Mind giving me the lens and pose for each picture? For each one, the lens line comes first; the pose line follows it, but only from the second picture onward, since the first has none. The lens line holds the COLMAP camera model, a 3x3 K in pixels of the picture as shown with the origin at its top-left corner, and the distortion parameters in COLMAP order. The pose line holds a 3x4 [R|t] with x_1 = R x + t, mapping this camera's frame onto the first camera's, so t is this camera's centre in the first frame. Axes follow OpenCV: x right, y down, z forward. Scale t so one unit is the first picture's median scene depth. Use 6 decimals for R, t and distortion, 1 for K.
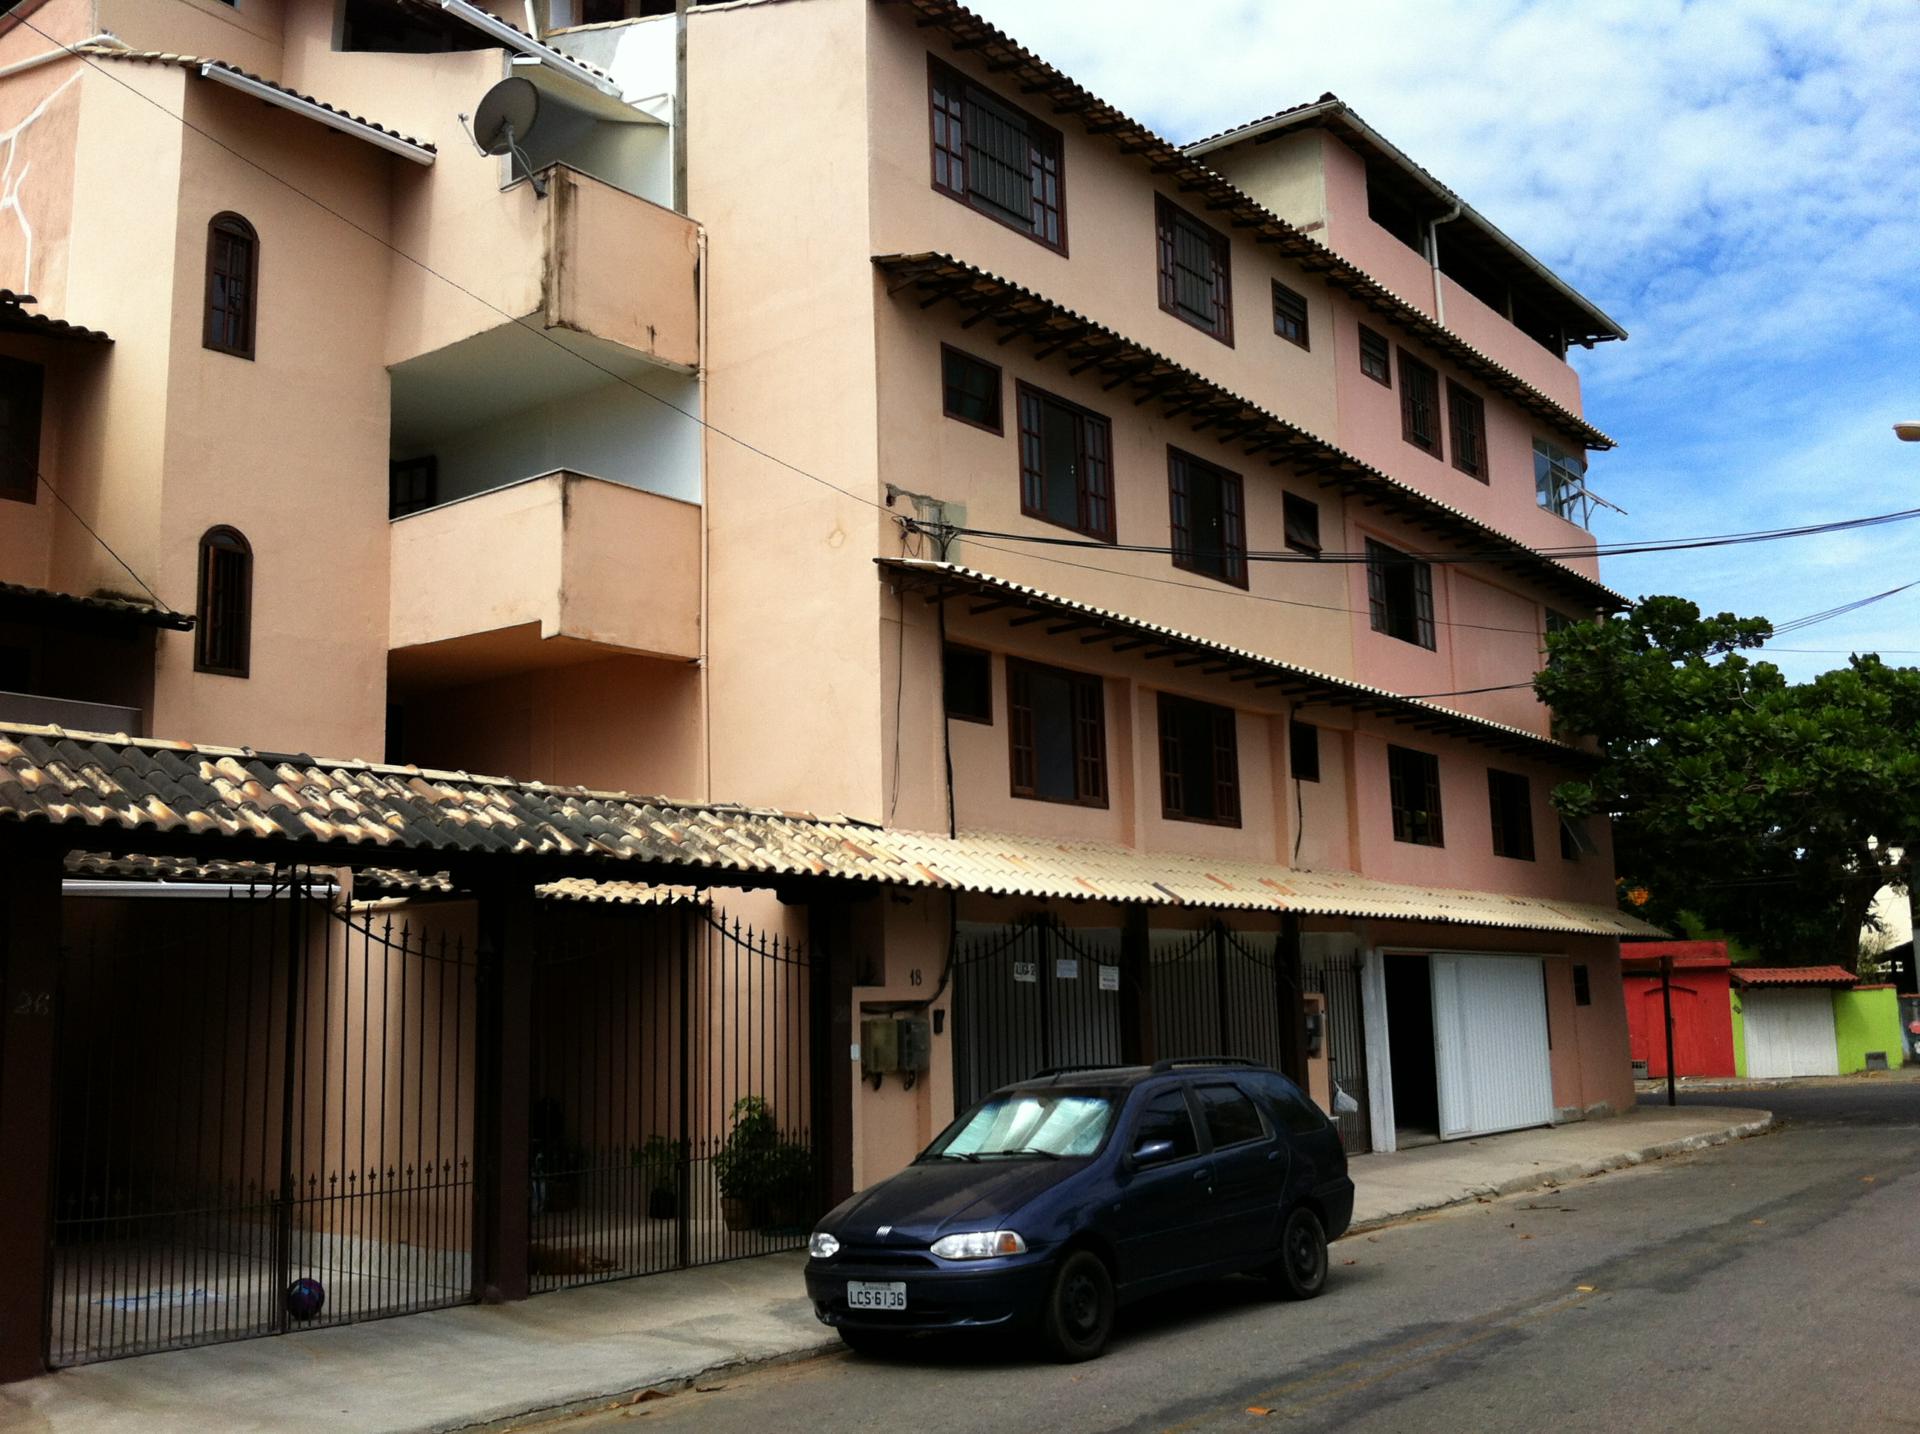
lens RADIAL K [[1855.5, 0, 960.0], [0, 1855.5, 717.0], [0, 0, 1]] dist [0.129863, -0.378579]
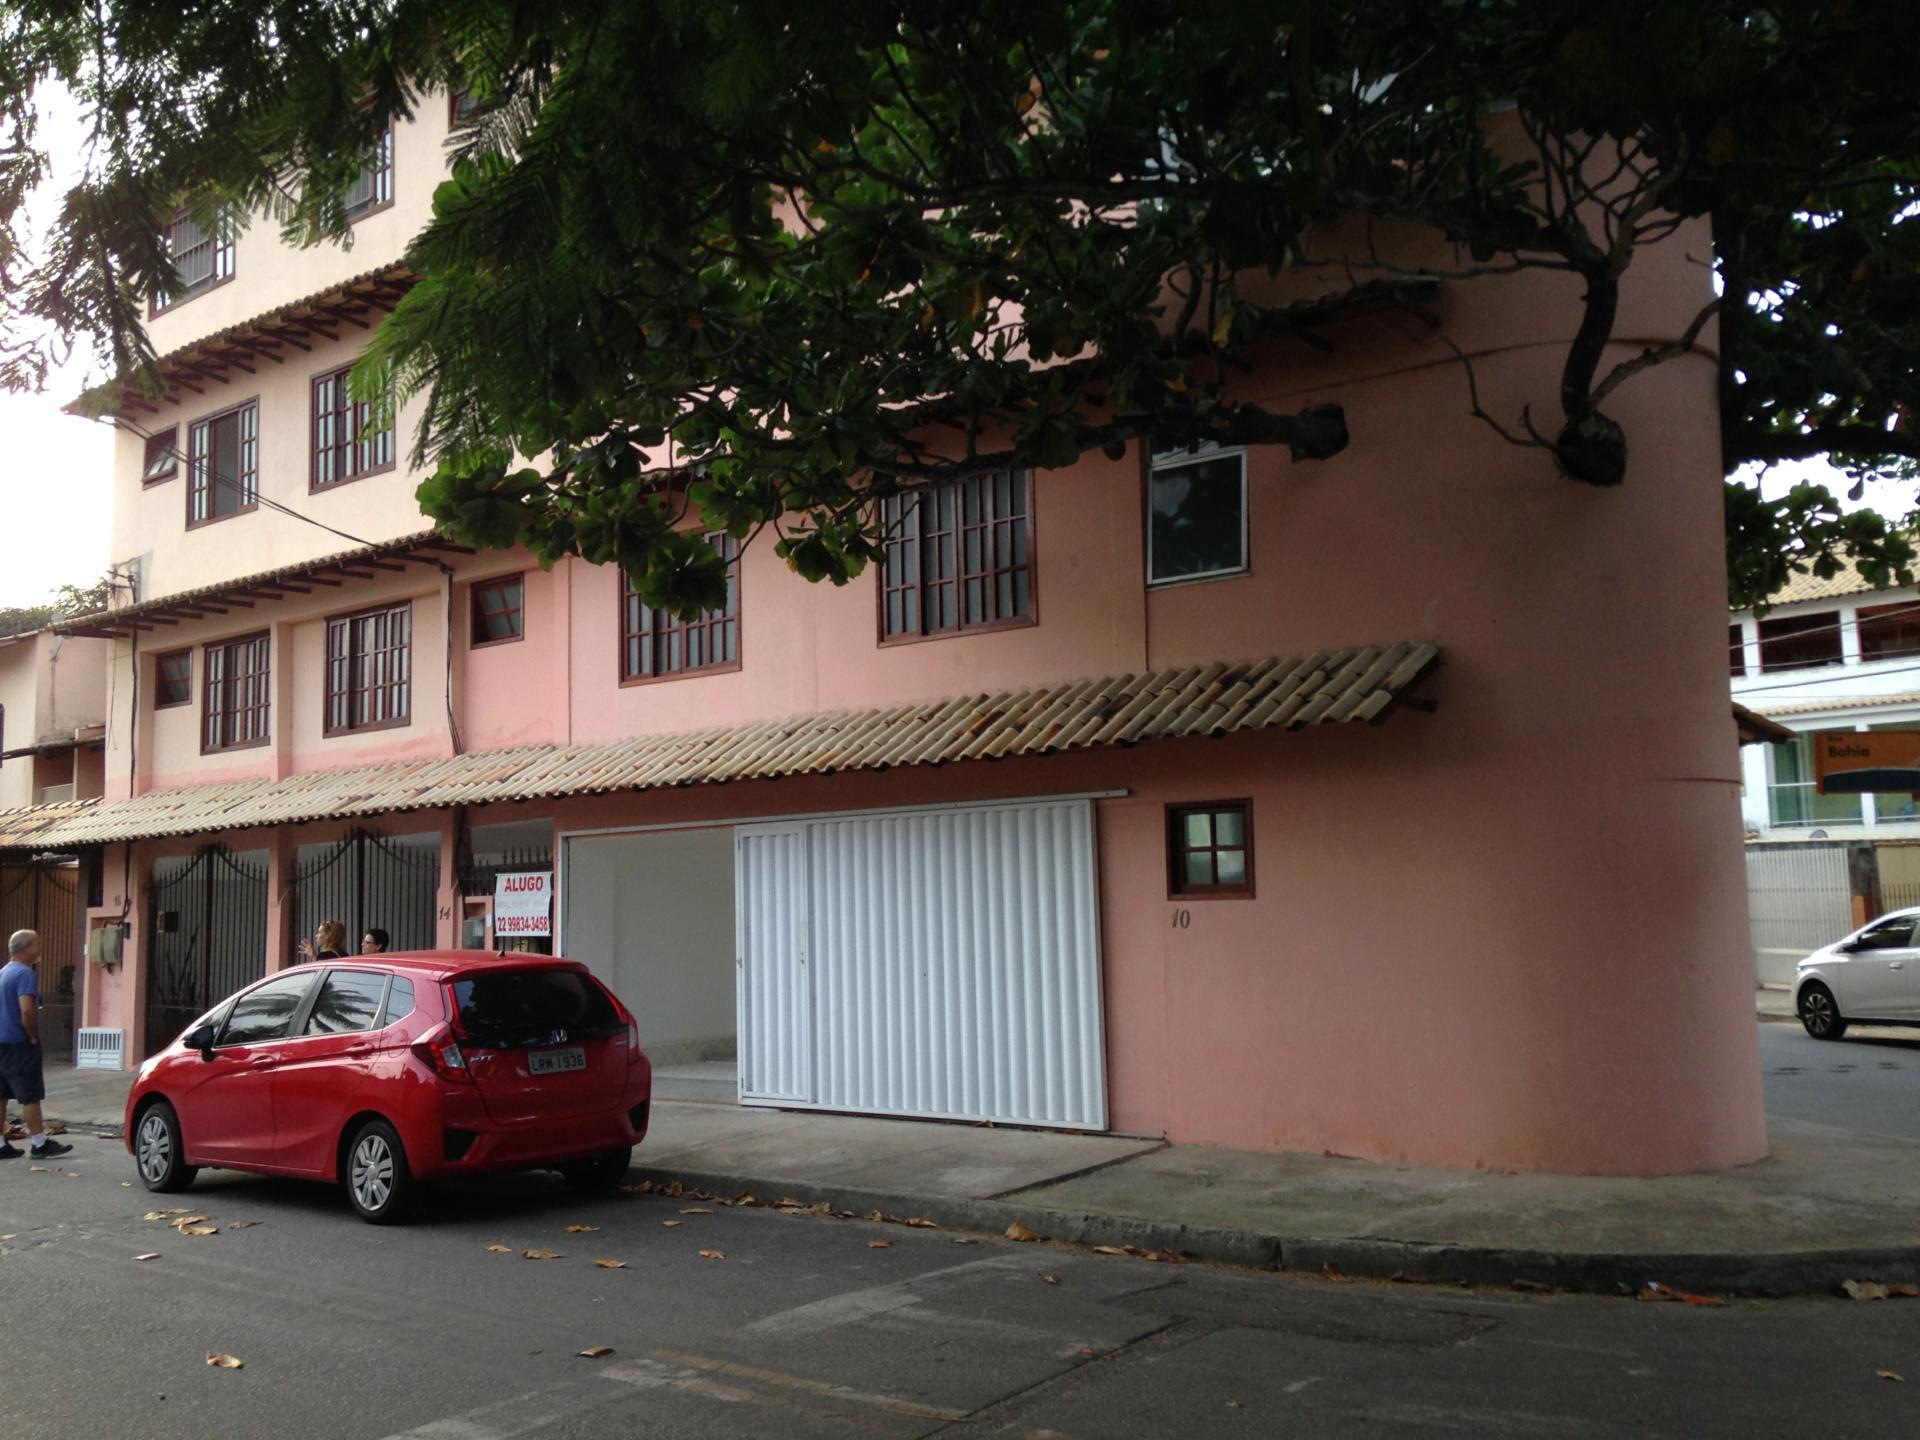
lens RADIAL K [[1715.3, 0, 963.3], [0, 1715.3, 696.2], [0, 0, 1]] dist [0.187541, -0.273905]
pose [[-0.009579, -0.091740, -0.995737, 1.035549], [0.192212, 0.977044, -0.091867, 0.182184], [0.981307, -0.192273, 0.008274, 1.275875]]
